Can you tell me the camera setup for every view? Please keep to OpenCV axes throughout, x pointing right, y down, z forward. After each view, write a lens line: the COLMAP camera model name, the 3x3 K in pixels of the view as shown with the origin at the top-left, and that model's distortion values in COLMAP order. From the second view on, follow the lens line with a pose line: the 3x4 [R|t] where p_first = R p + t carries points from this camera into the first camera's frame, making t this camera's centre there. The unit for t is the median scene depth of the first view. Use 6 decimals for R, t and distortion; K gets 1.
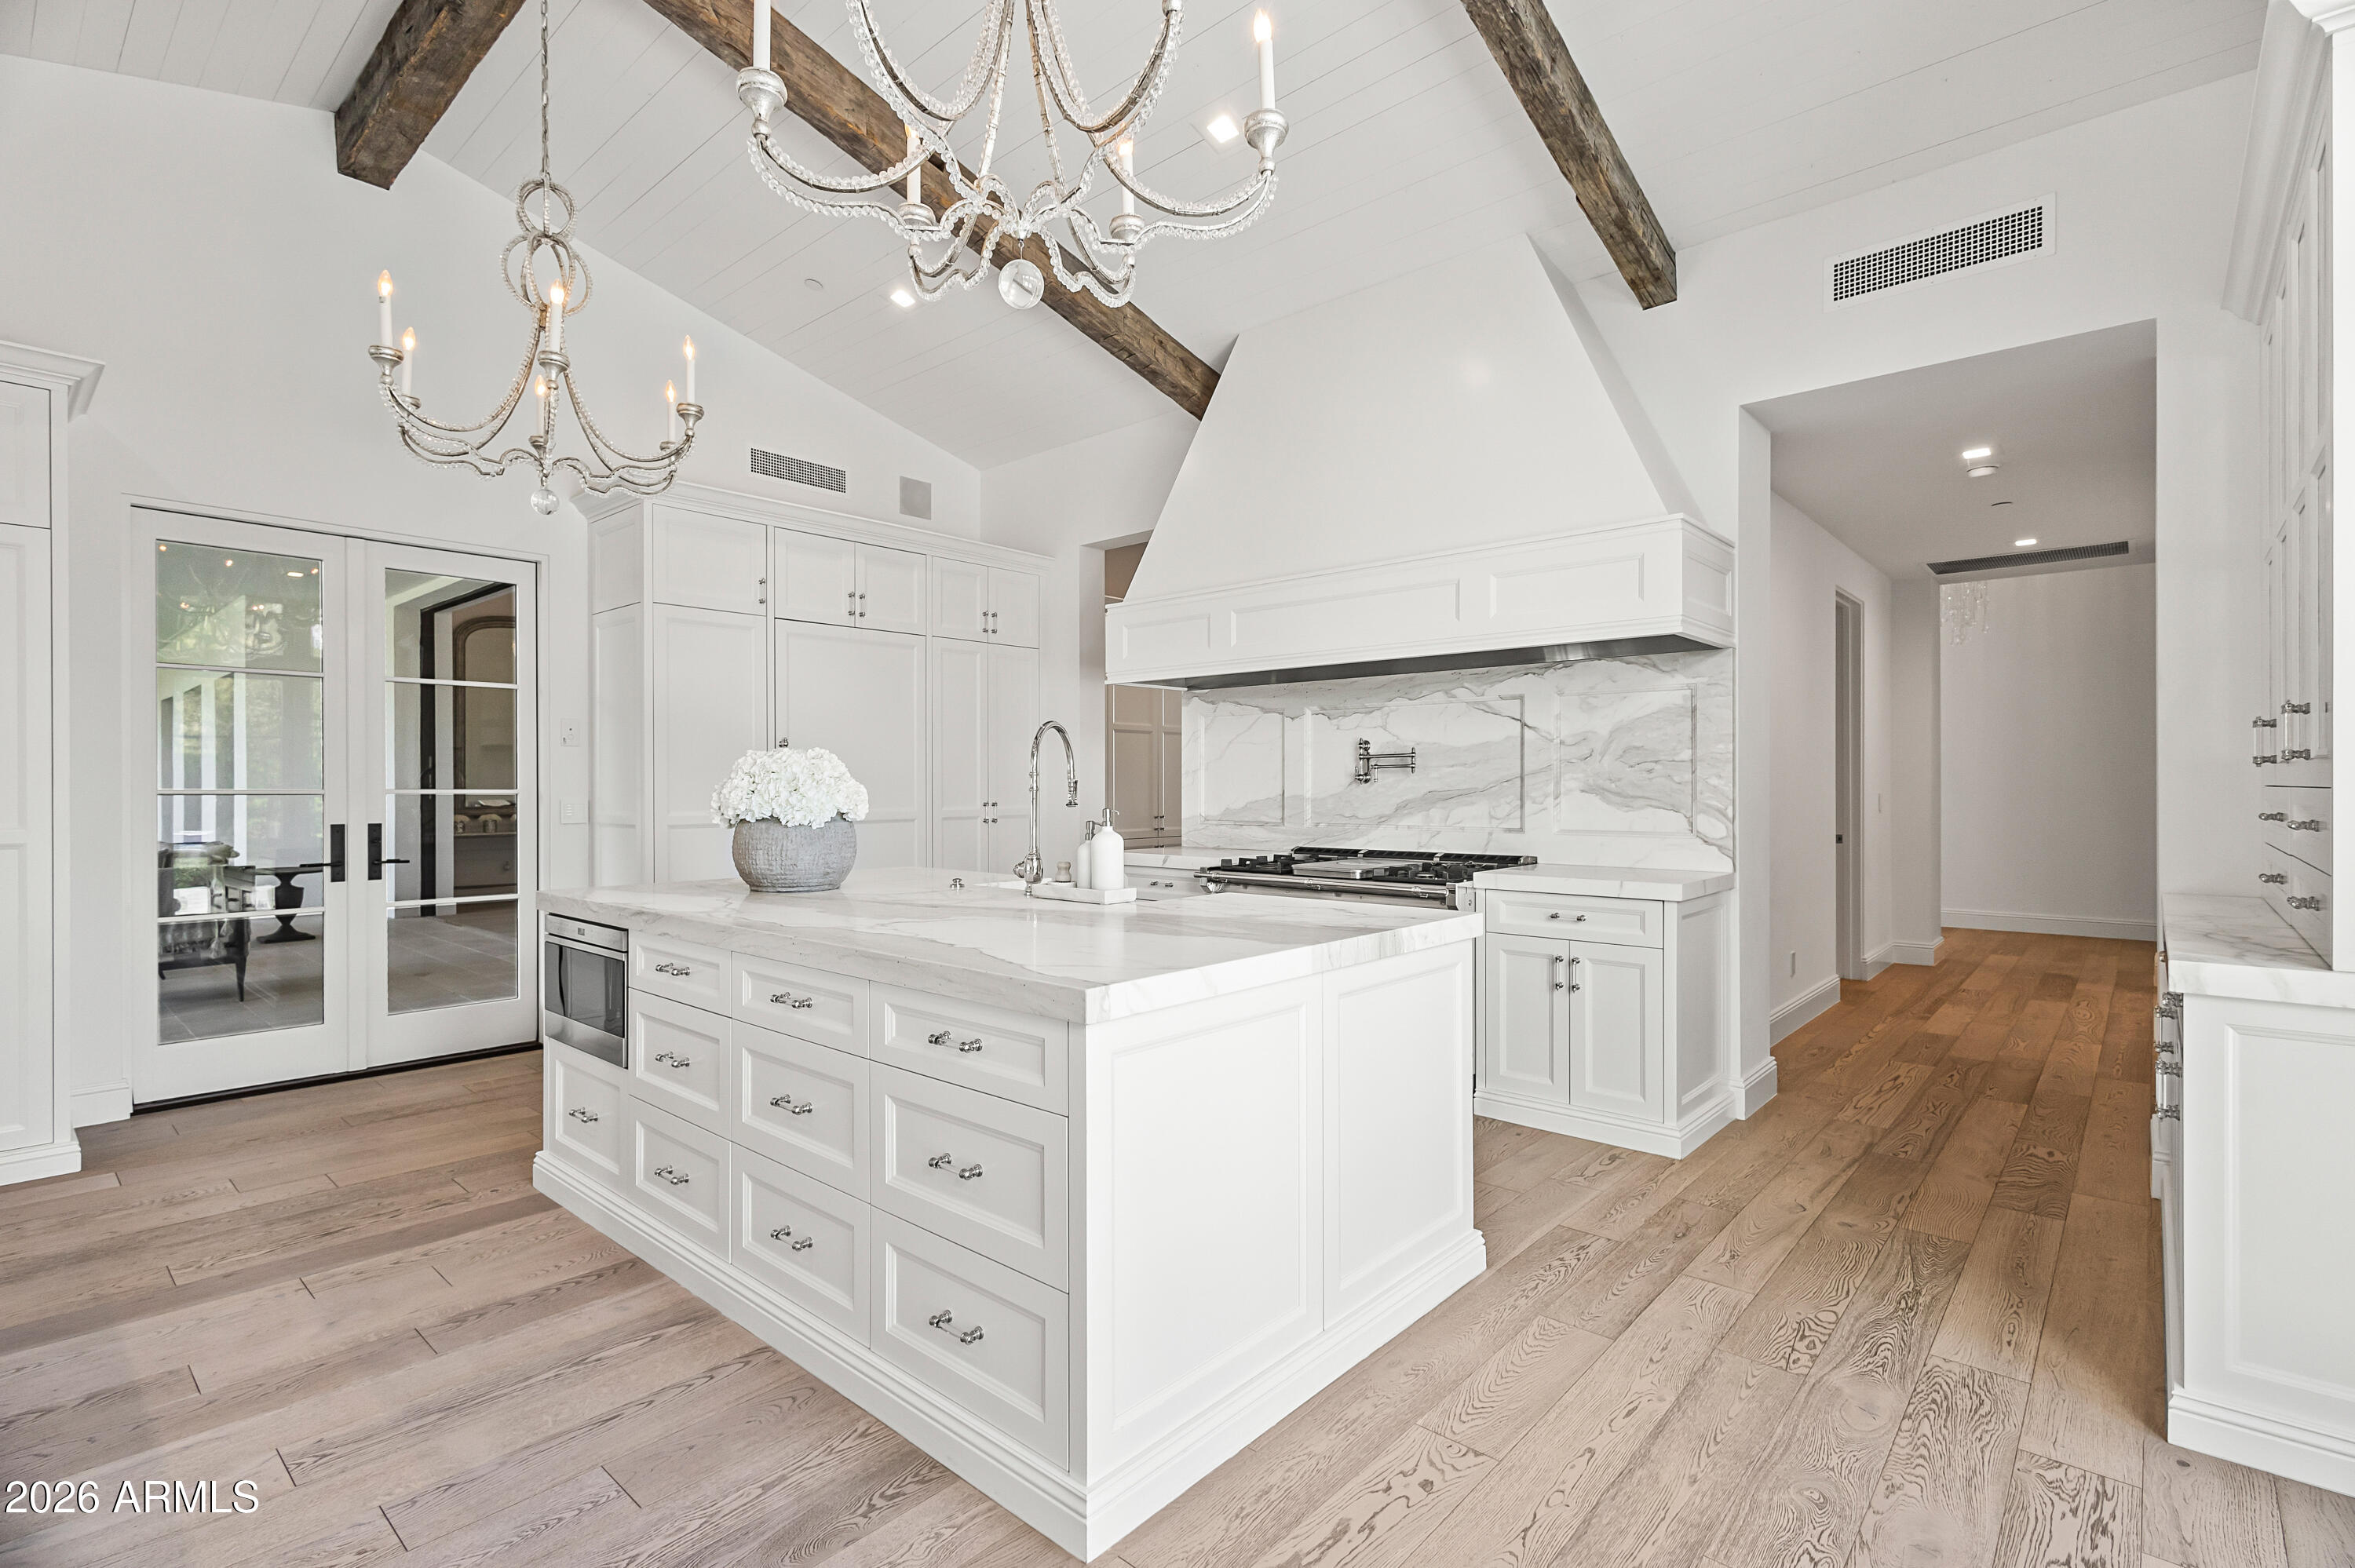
lens RADIAL K [[1093.0, 0, 1184.6], [0, 1093.0, 789.1], [0, 0, 1]] dist [0.006195, 0.000032]
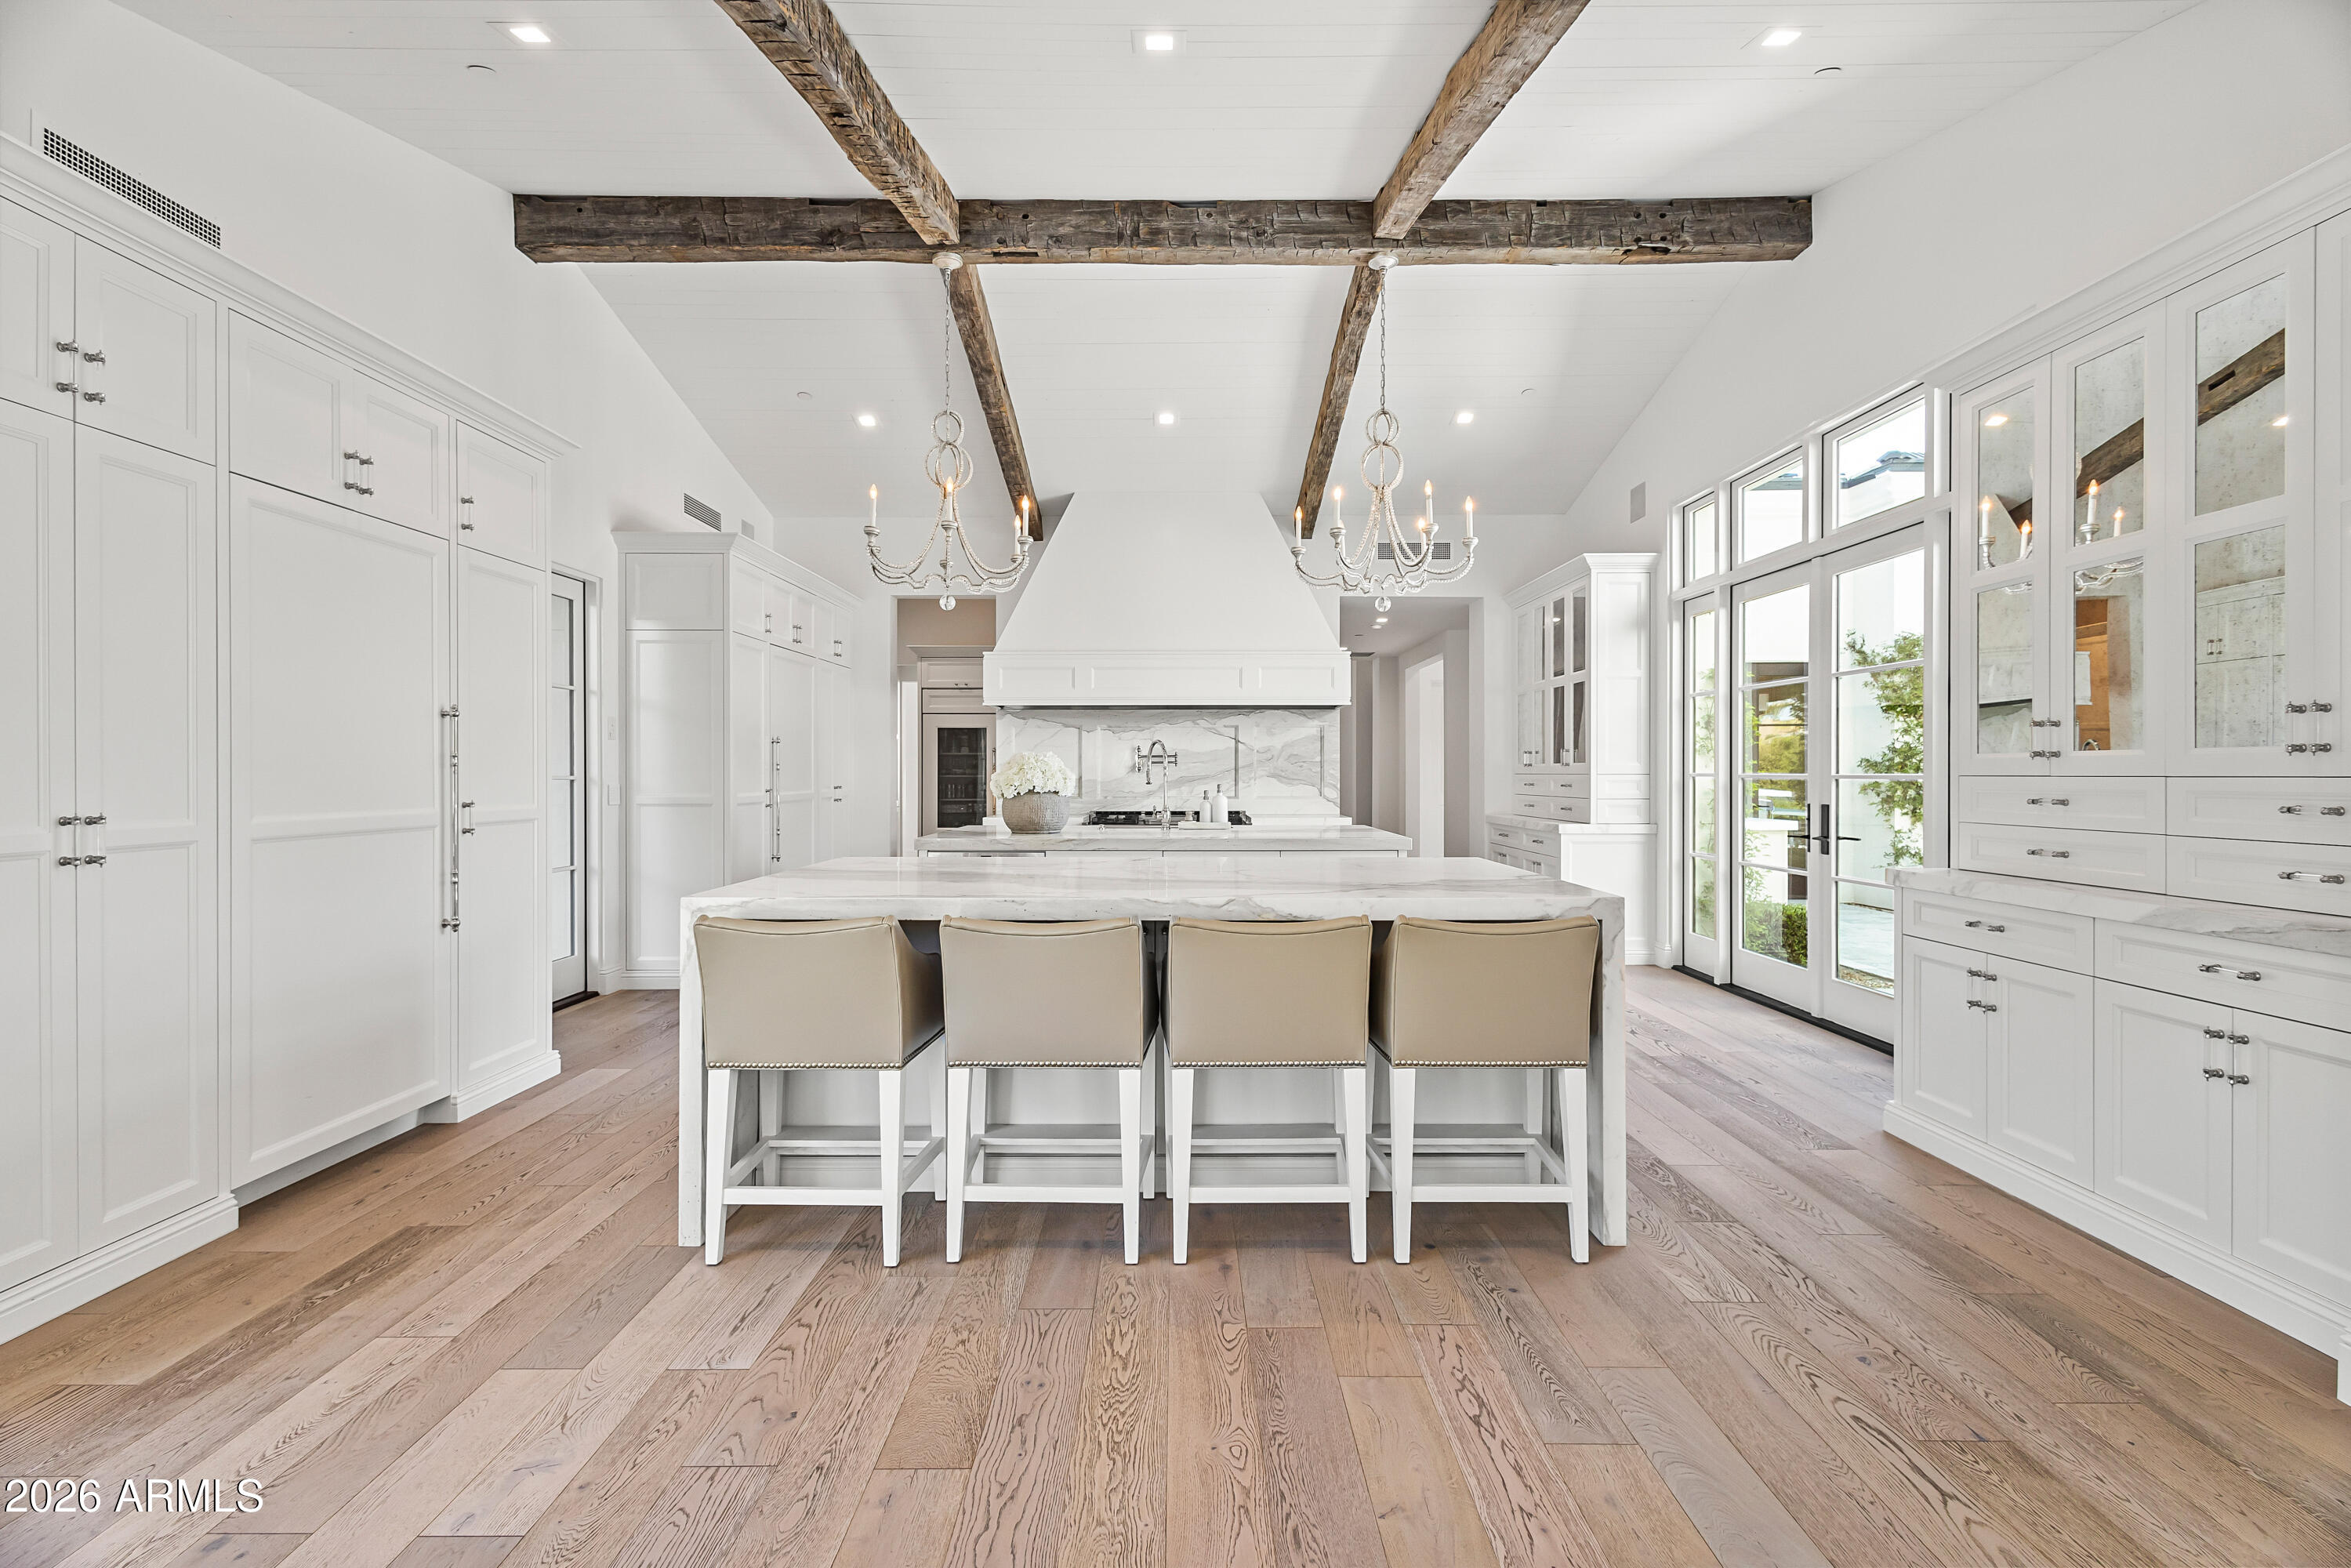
lens RADIAL K [[1091.4, 0, 1170.7], [0, 1091.4, 776.3], [0, 0, 1]] dist [0.006195, 0.000032]
pose [[0.758101, -0.002015, 0.652134, -0.979293], [0.001857, 0.999998, 0.000931, -0.000201], [-0.652135, 0.000505, 0.758103, -0.352039]]
